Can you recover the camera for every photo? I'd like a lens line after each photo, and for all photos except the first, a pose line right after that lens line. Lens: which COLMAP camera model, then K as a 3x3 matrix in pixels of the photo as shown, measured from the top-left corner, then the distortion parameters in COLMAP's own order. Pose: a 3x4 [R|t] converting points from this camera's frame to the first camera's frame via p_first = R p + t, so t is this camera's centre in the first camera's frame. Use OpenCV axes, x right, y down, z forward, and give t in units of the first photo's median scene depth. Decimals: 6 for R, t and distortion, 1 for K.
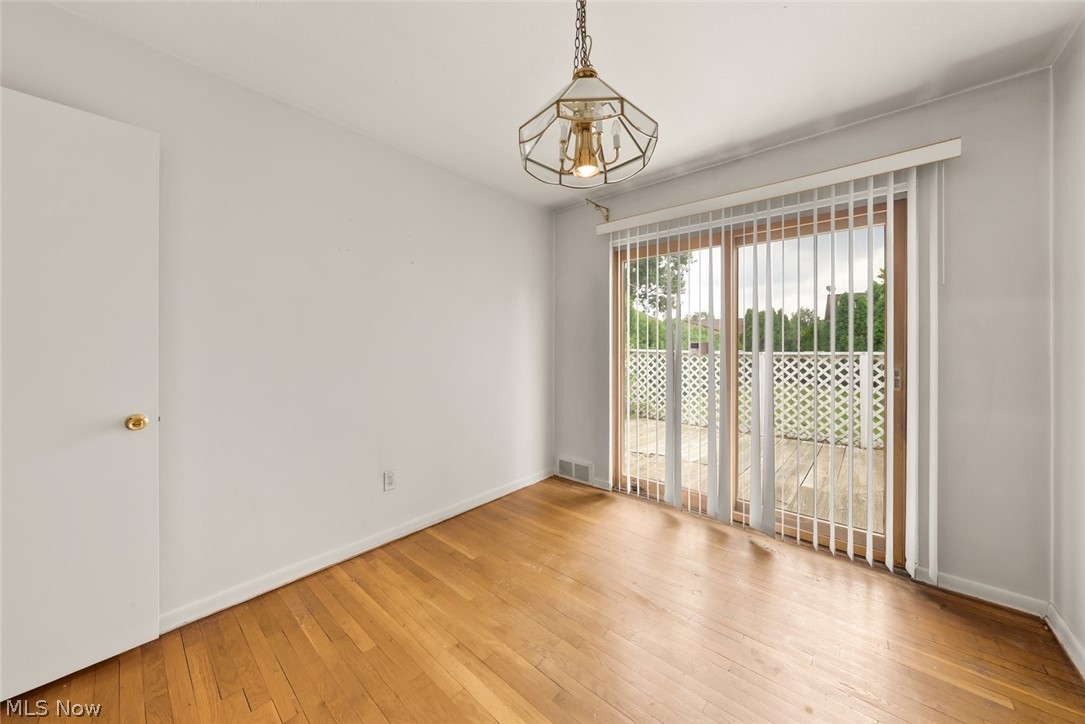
lens RADIAL K [[373.9, 0, 545.4], [0, 373.9, 347.3], [0, 0, 1]] dist [-0.002563, -0.000153]
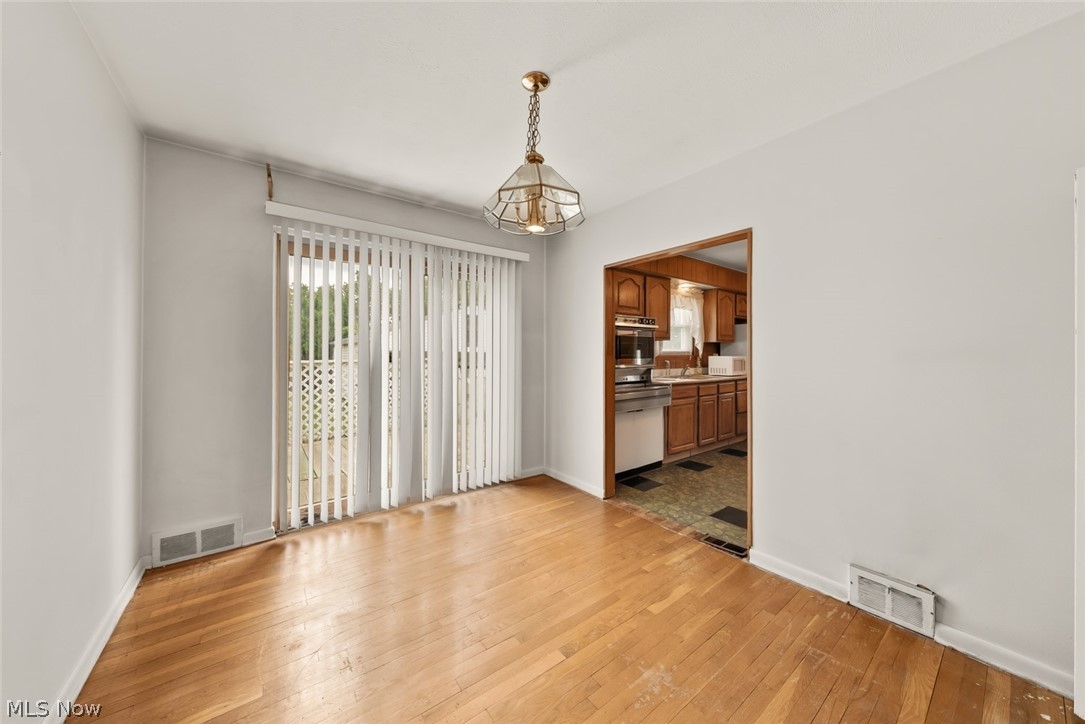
lens RADIAL K [[373.9, 0, 548.6], [0, 373.9, 354.0], [0, 0, 1]] dist [-0.002563, -0.000153]
pose [[0.210317, -0.003449, 0.977627, -0.495731], [0.009192, 0.999957, 0.001550, -0.004858], [-0.977590, 0.008661, 0.210340, 0.265869]]
